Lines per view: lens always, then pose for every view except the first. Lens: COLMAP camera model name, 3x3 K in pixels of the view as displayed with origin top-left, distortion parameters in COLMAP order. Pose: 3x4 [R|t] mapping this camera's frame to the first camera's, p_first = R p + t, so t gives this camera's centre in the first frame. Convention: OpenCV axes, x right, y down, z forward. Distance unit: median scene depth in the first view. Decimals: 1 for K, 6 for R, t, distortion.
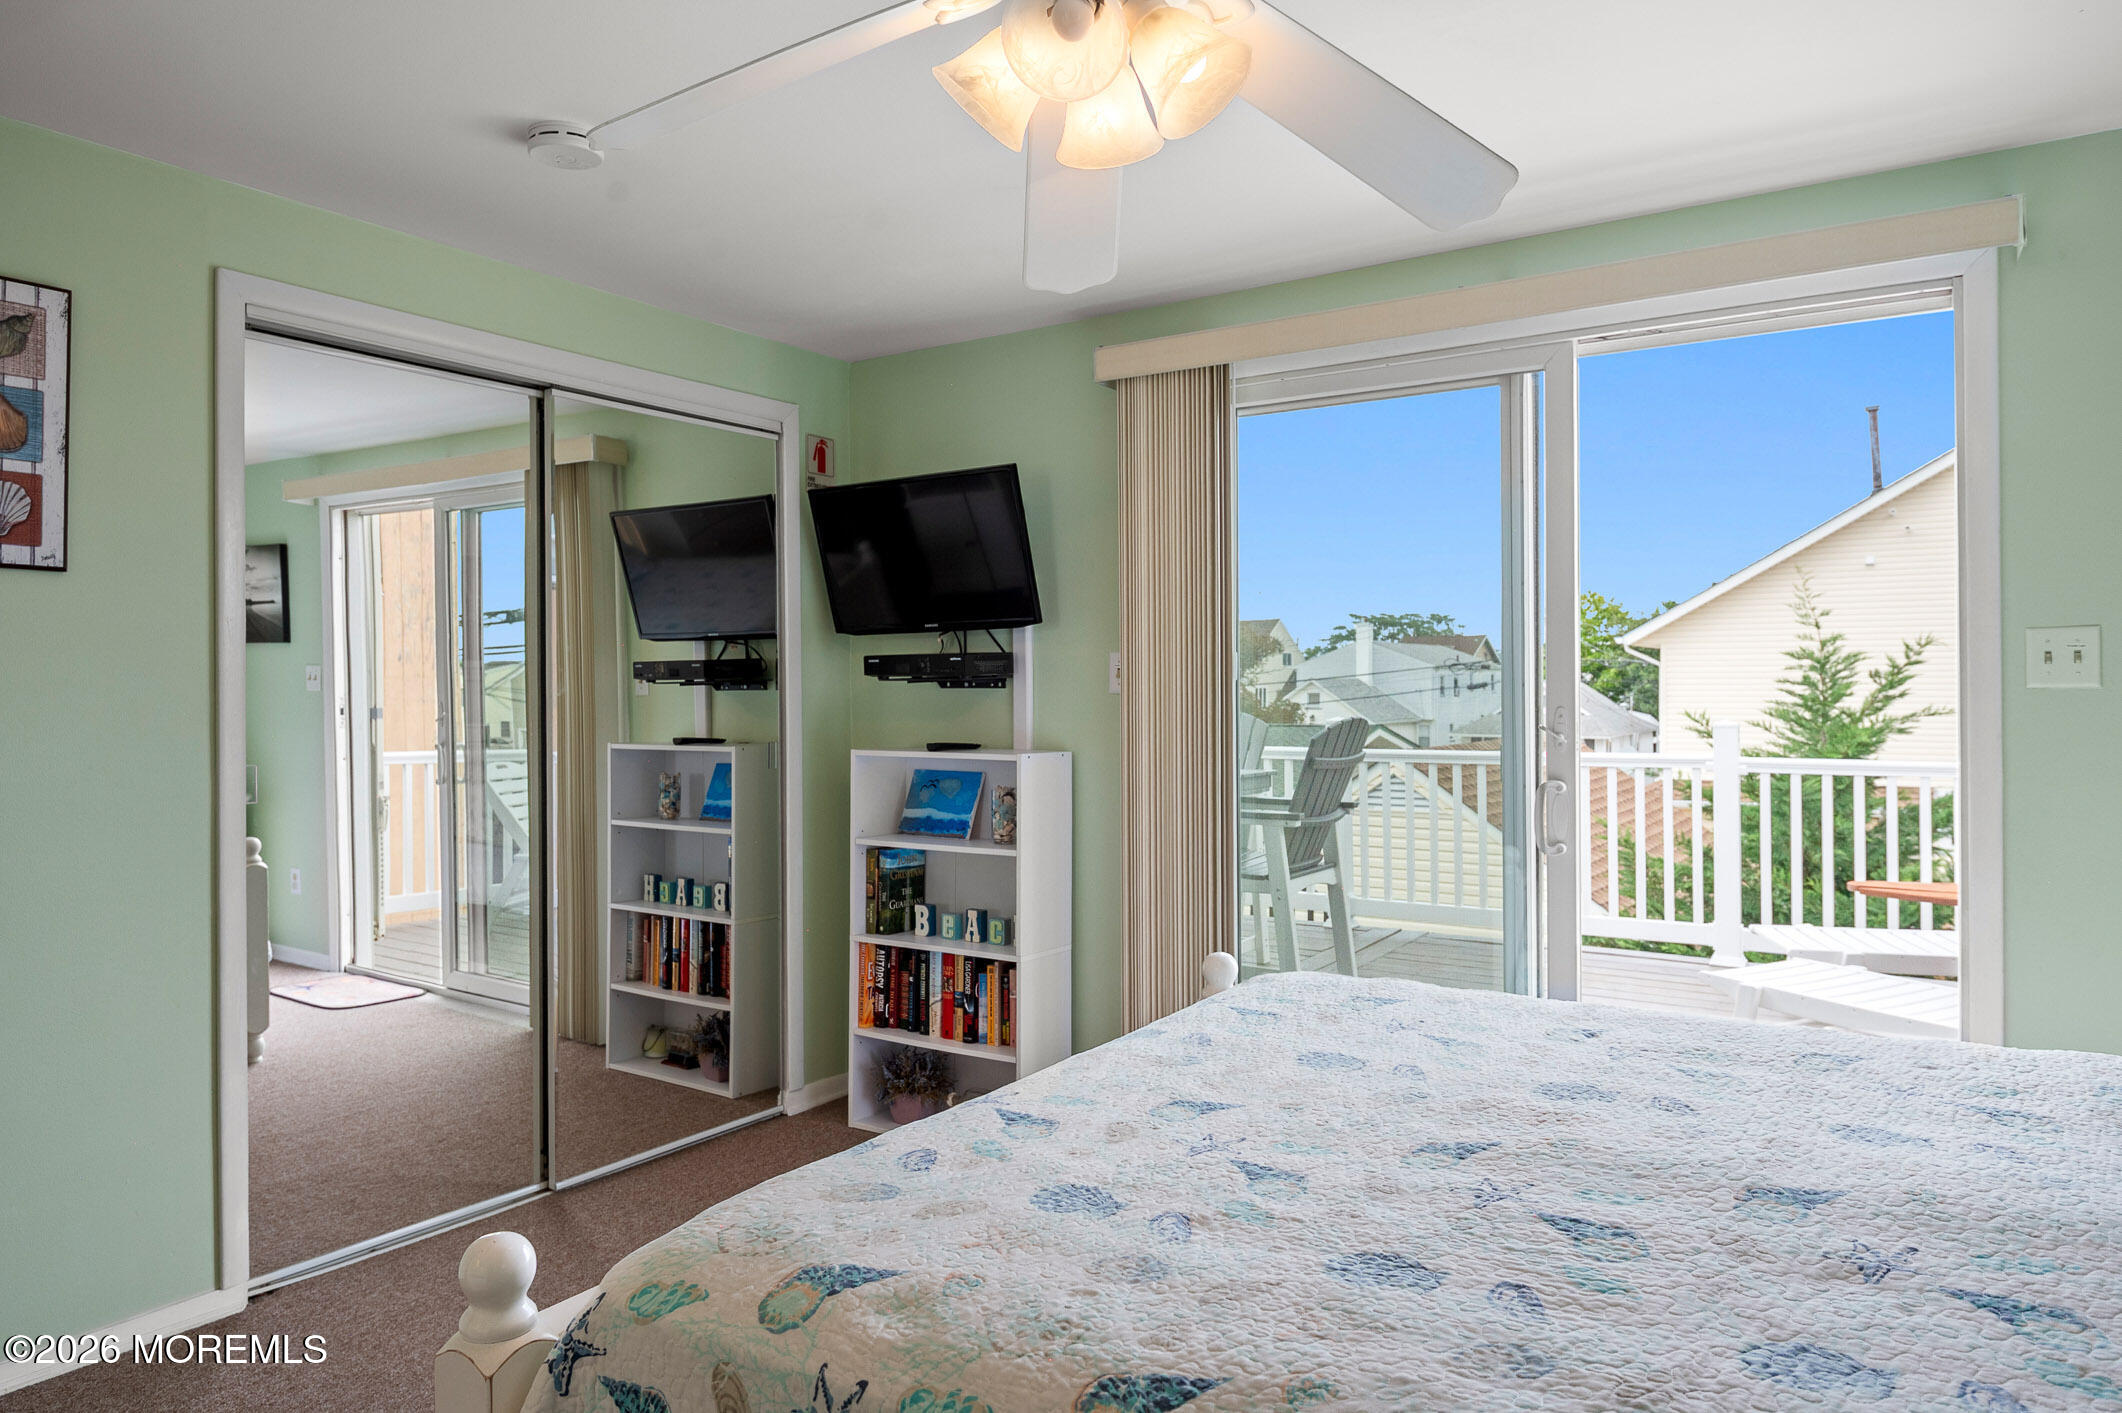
lens RADIAL K [[1394.5, 0, 1061.0], [0, 1394.5, 706.5], [0, 0, 1]] dist [0.002178, -0.000252]
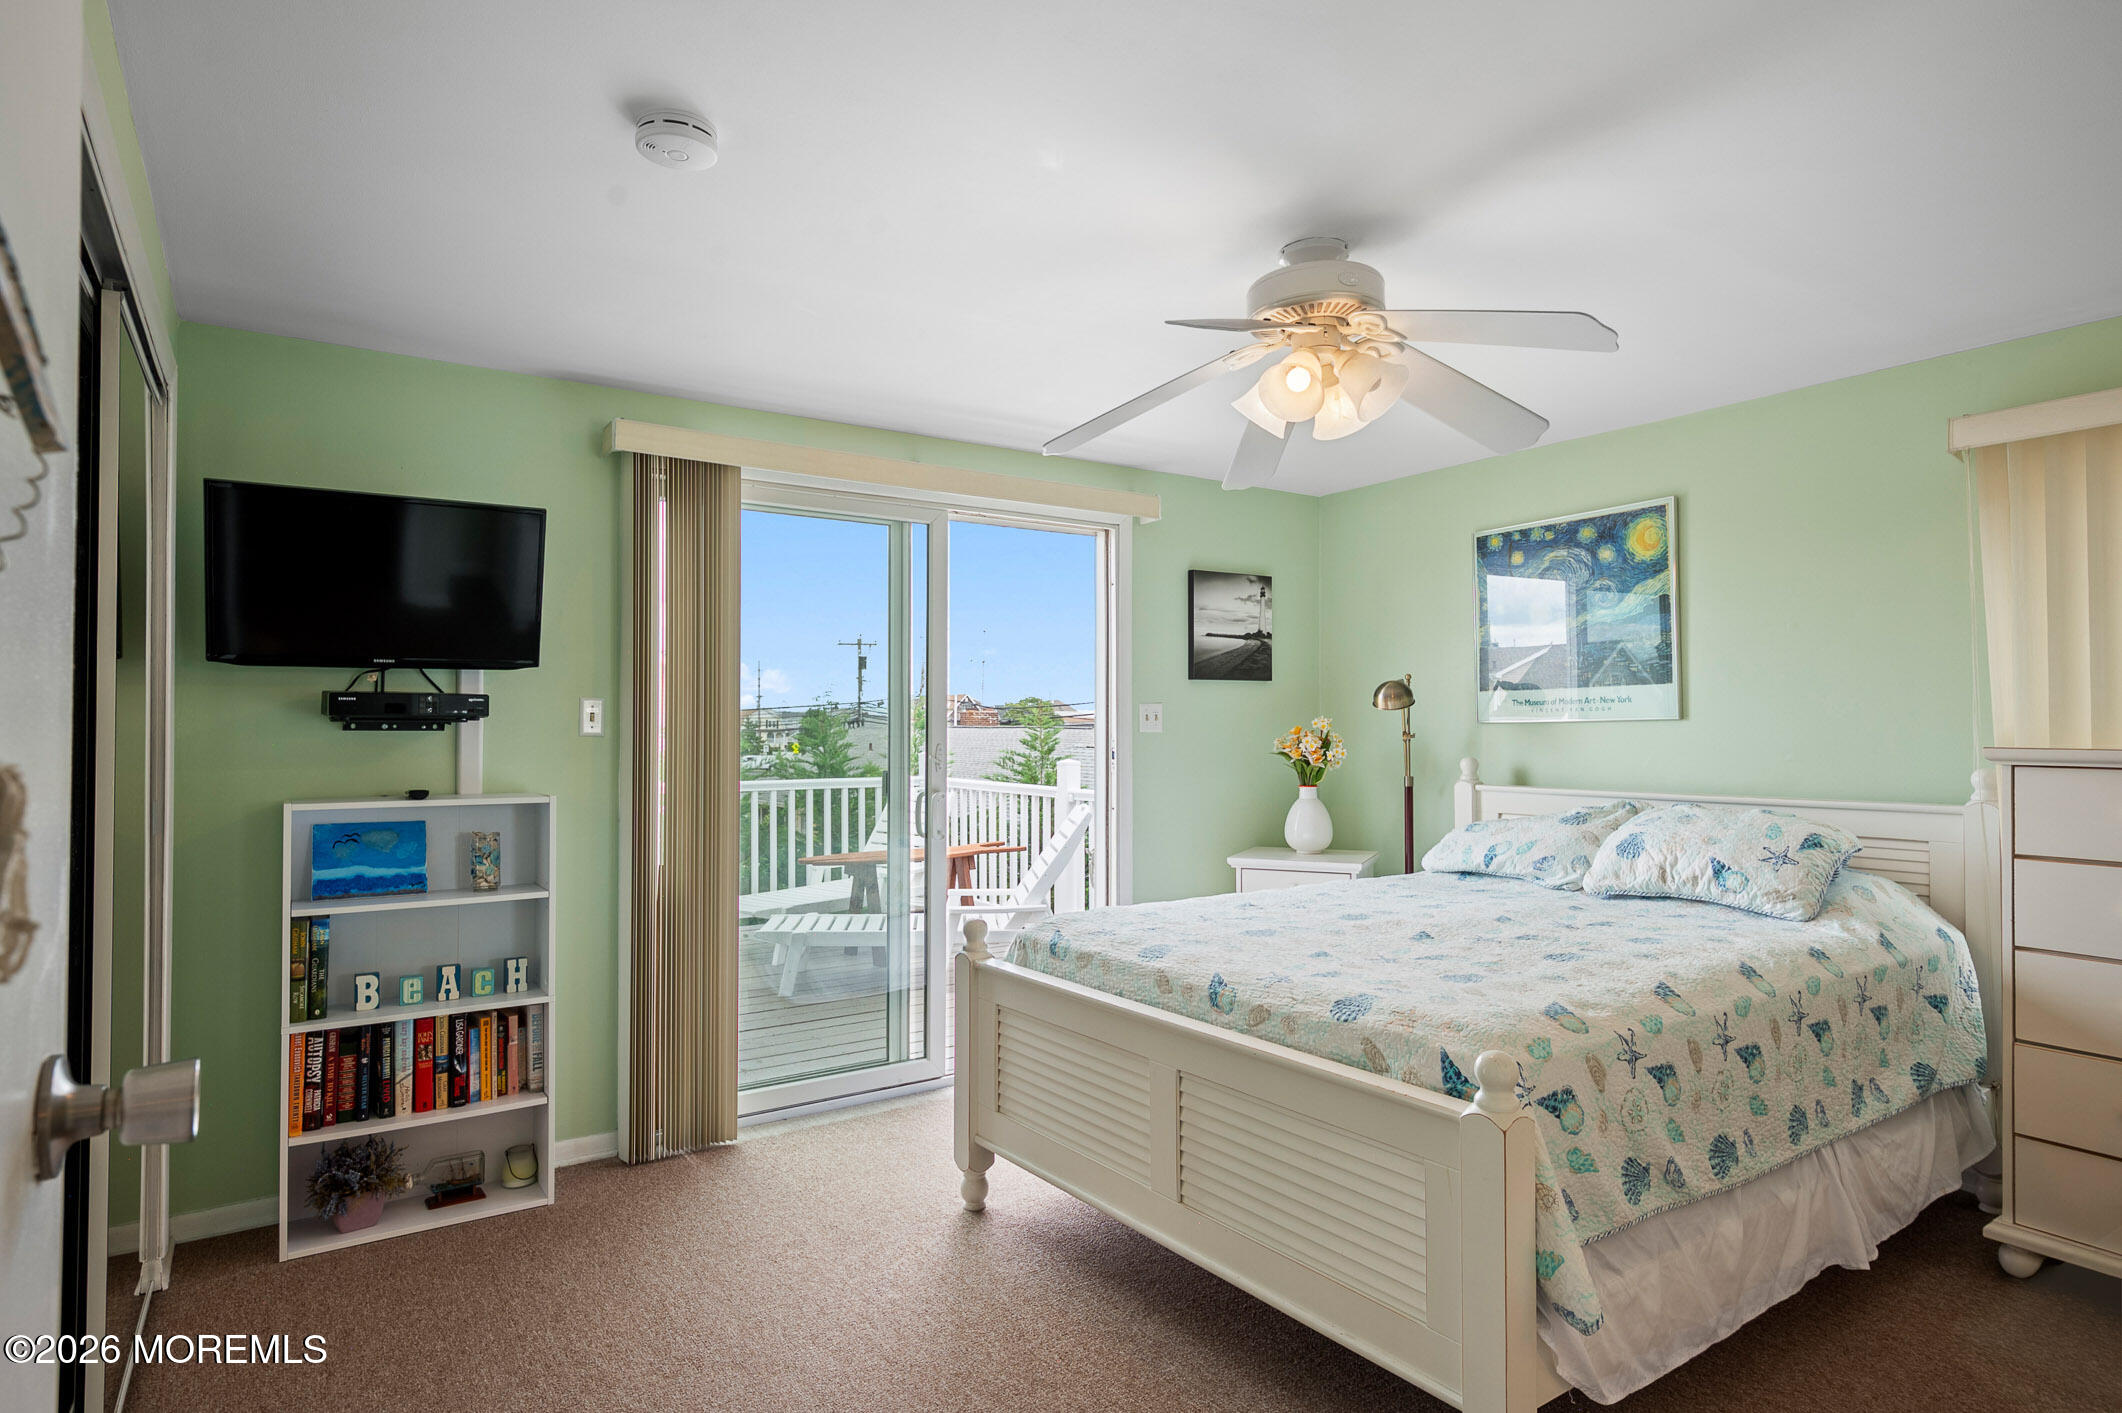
lens RADIAL K [[1184.7, 0, 1061.0], [0, 1184.7, 706.5], [0, 0, 1]] dist [0.000268, -0.000260]
pose [[0.364167, 0.019801, 0.931123, -0.655796], [0.007645, 0.999677, -0.024249, -0.006820], [-0.931302, 0.015949, 0.363898, 0.317587]]
